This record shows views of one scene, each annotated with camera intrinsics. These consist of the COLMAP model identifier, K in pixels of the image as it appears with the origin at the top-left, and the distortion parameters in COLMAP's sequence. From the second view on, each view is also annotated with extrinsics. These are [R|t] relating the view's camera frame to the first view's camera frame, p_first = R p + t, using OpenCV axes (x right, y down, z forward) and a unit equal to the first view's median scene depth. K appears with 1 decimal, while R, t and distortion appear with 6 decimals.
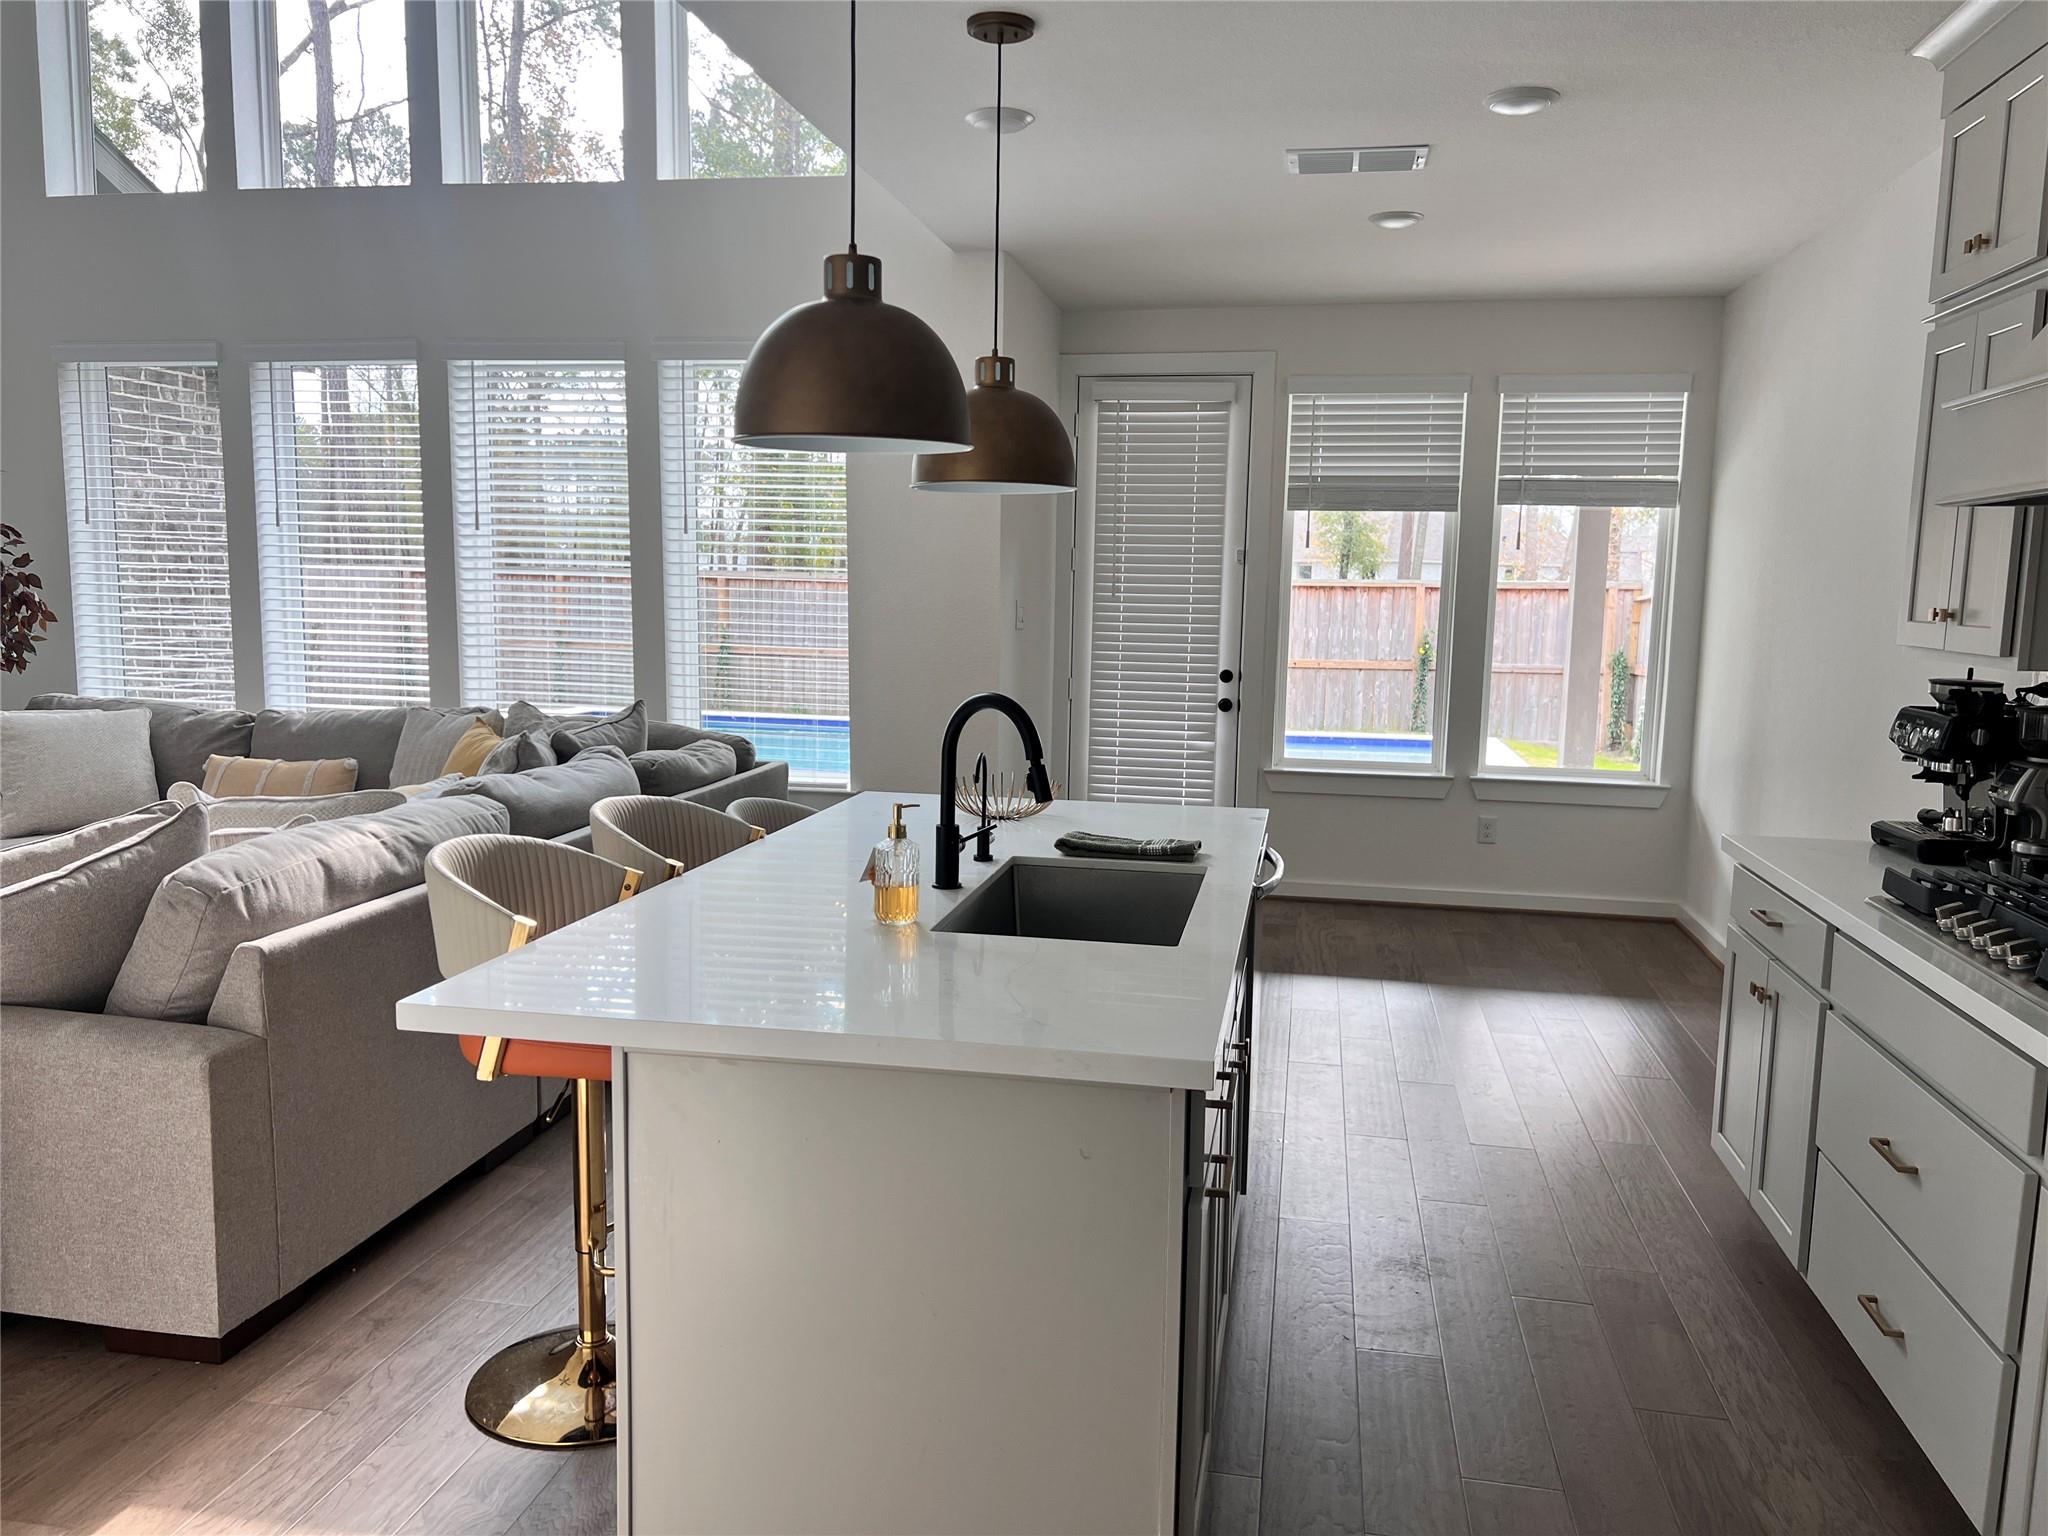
lens RADIAL K [[1544.3, 0, 1019.7], [0, 1544.3, 771.1], [0, 0, 1]] dist [0.066059, -0.067402]
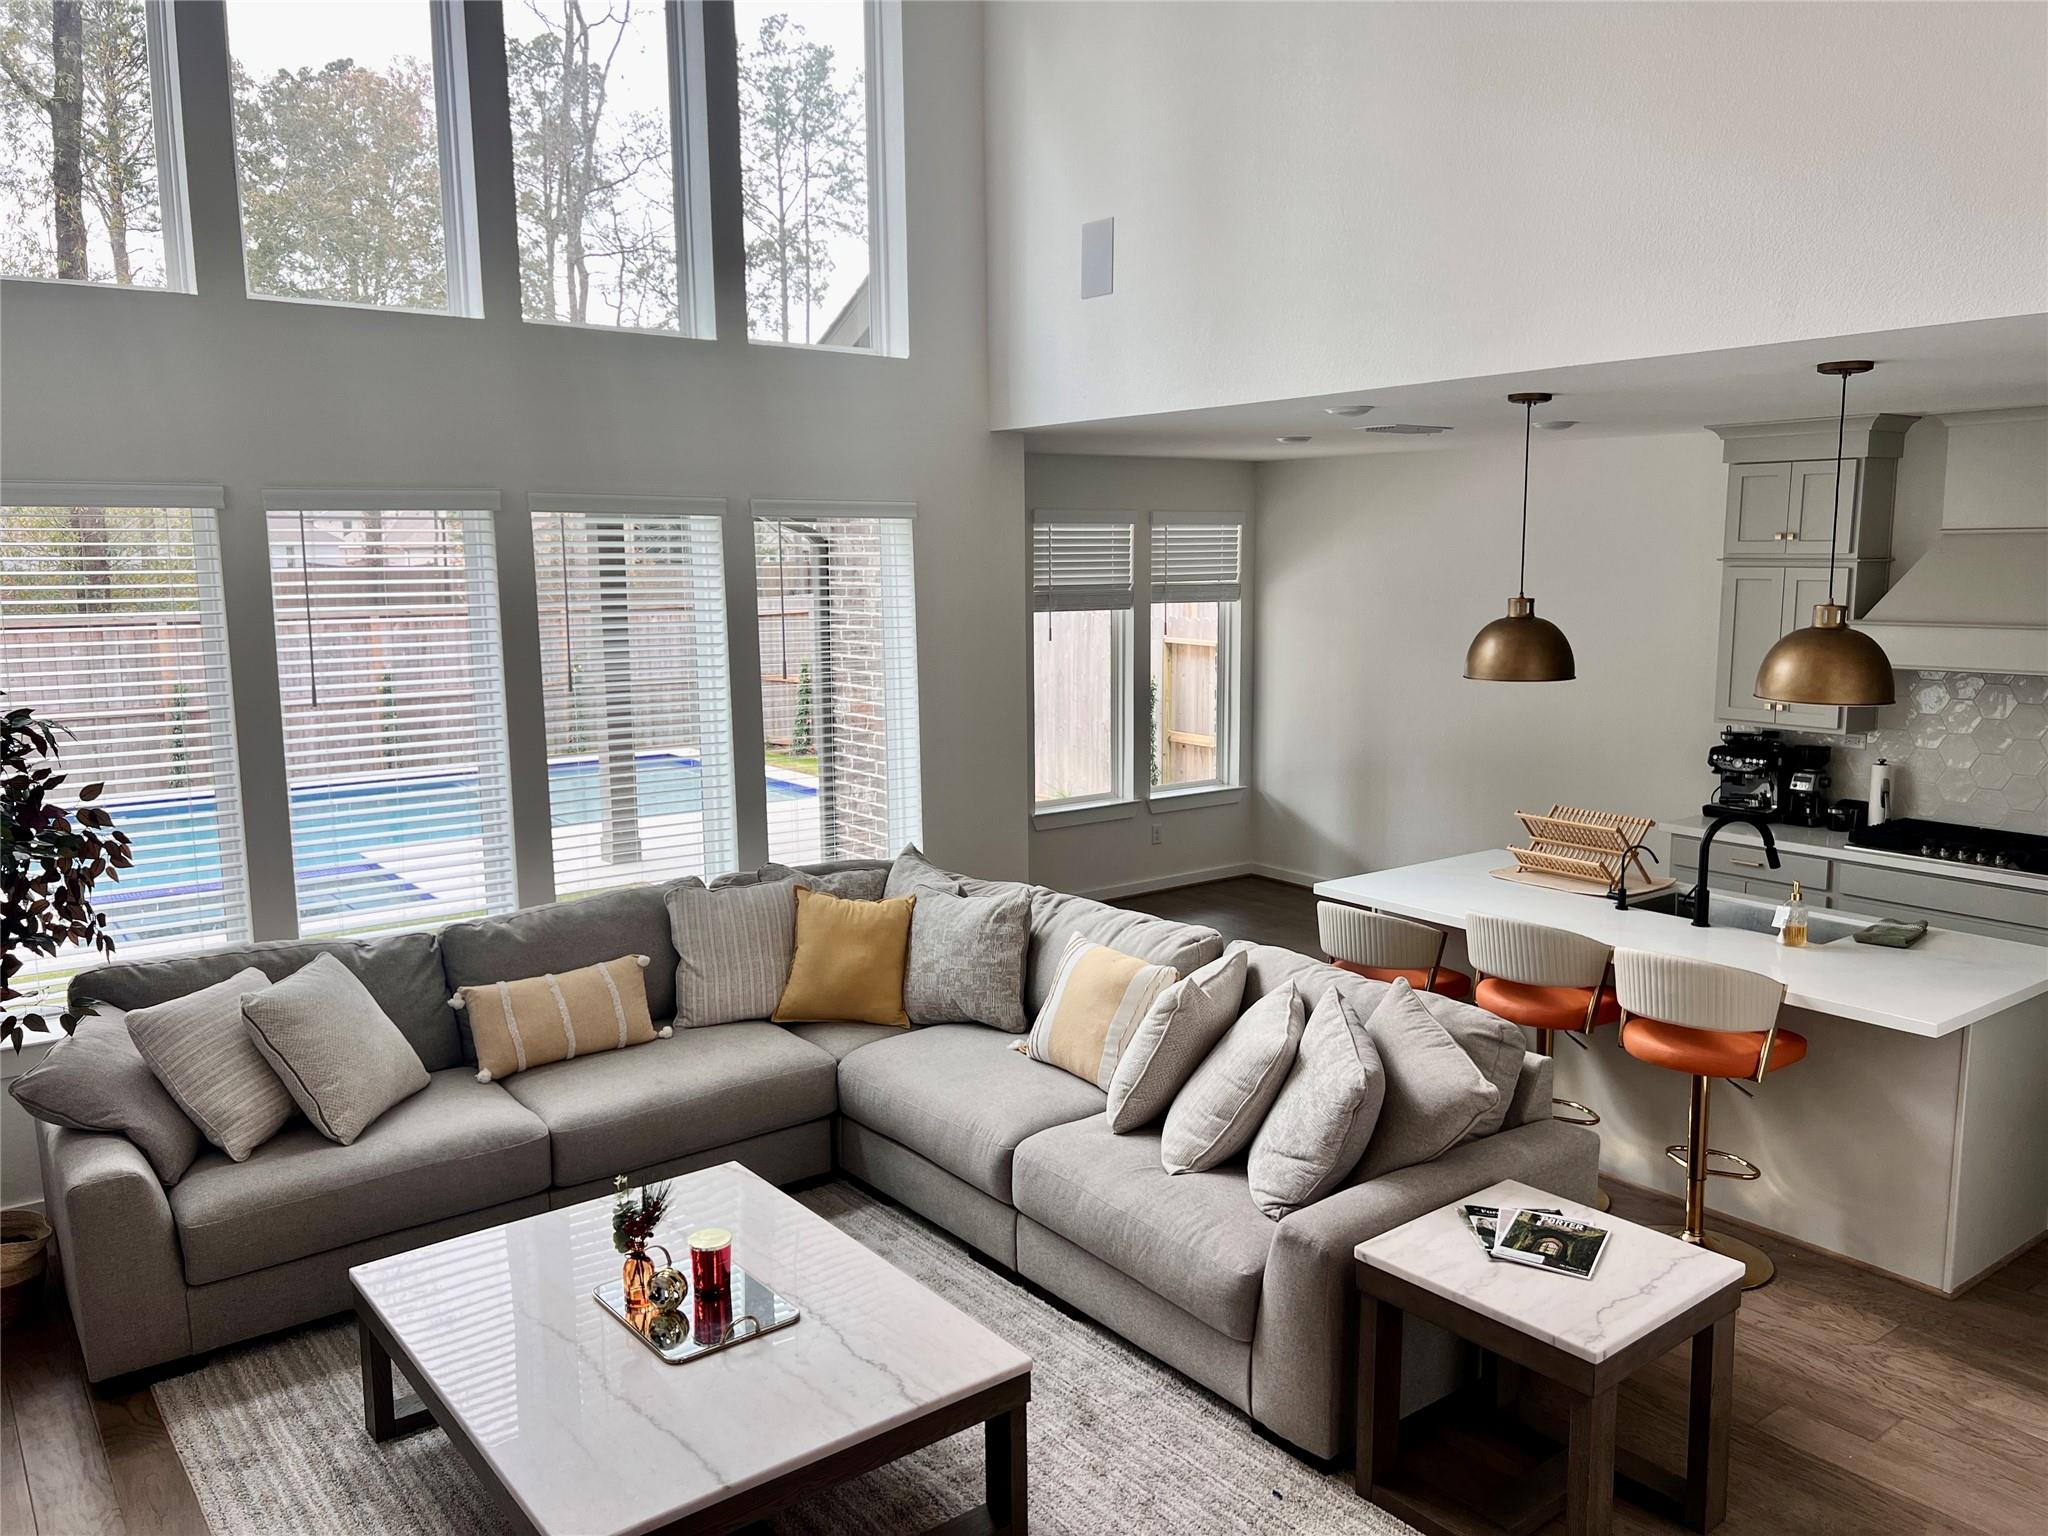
lens RADIAL K [[1544.3, 0, 1022.3], [0, 1544.3, 764.2], [0, 0, 1]] dist [0.066059, -0.067402]
pose [[0.653840, -0.128007, 0.745726, -0.825897], [0.111860, 0.991108, 0.072051, -0.142427], [-0.748319, 0.036307, 0.662345, 0.176865]]
